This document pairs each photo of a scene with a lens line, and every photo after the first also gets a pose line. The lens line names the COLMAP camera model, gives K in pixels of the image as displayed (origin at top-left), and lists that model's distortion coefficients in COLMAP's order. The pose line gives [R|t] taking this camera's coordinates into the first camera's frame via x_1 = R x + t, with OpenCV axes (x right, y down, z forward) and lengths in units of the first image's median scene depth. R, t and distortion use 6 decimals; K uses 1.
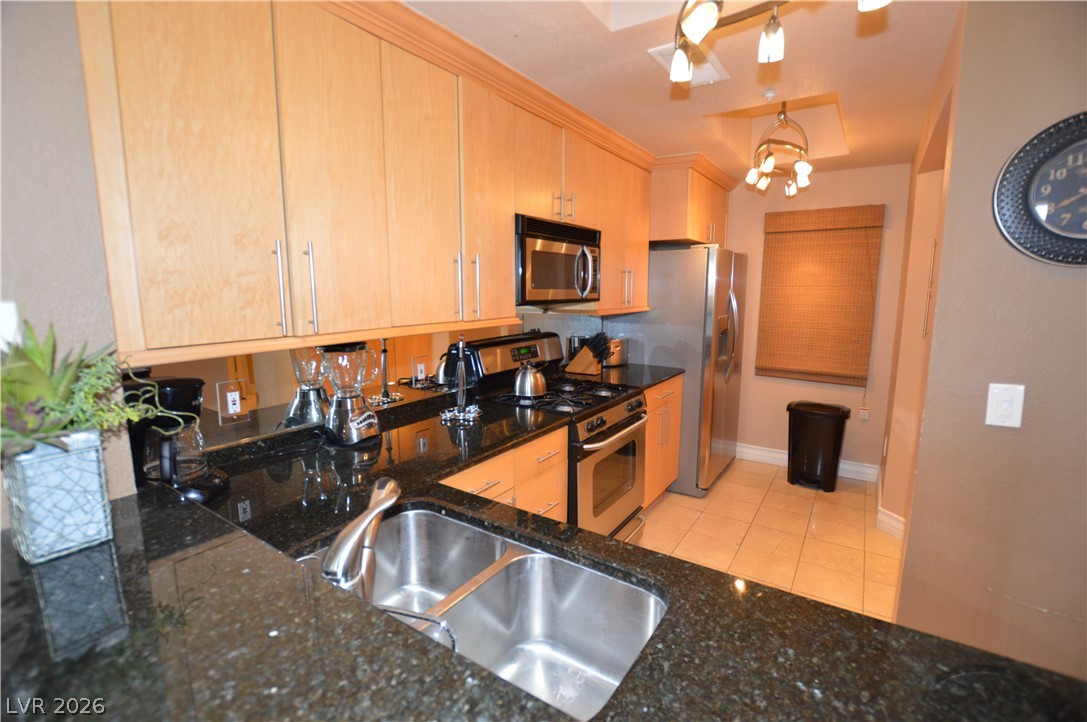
lens RADIAL K [[483.9, 0, 546.5], [0, 483.9, 360.1], [0, 0, 1]] dist [-0.025085, 0.000957]
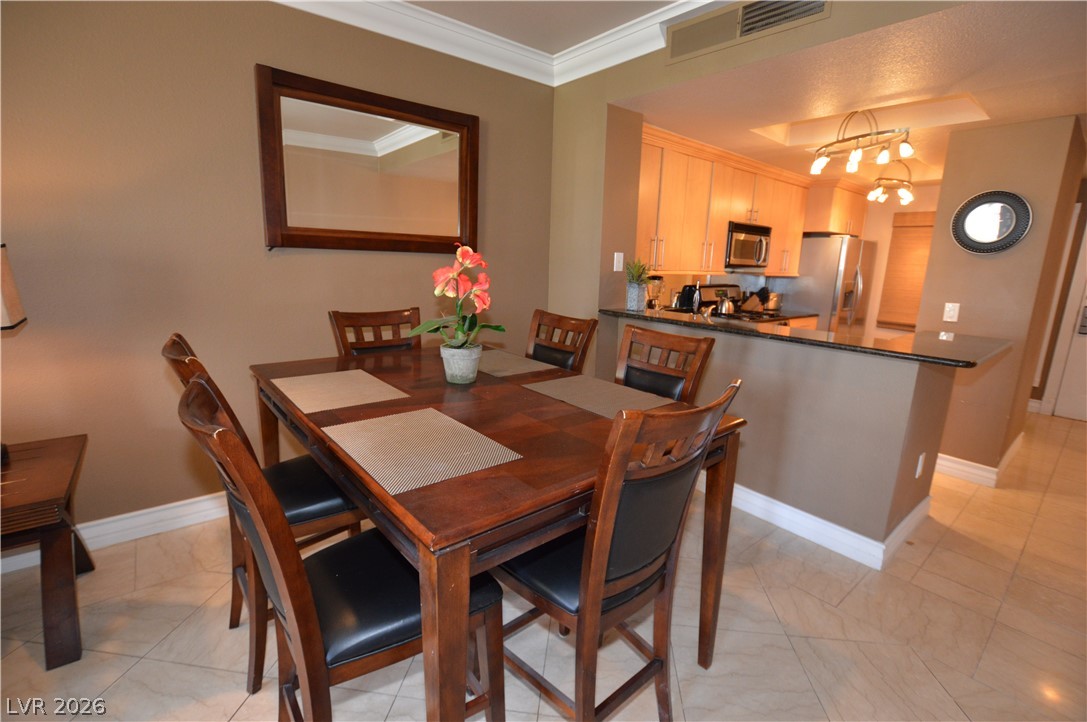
lens RADIAL K [[483.9, 0, 546.5], [0, 483.9, 360.1], [0, 0, 1]] dist [-0.025085, 0.000957]
pose [[0.956299, 0.089514, -0.278353, -0.126558], [-0.075587, 0.995309, 0.060393, 0.152499], [0.282453, -0.036714, 0.958578, -0.826988]]
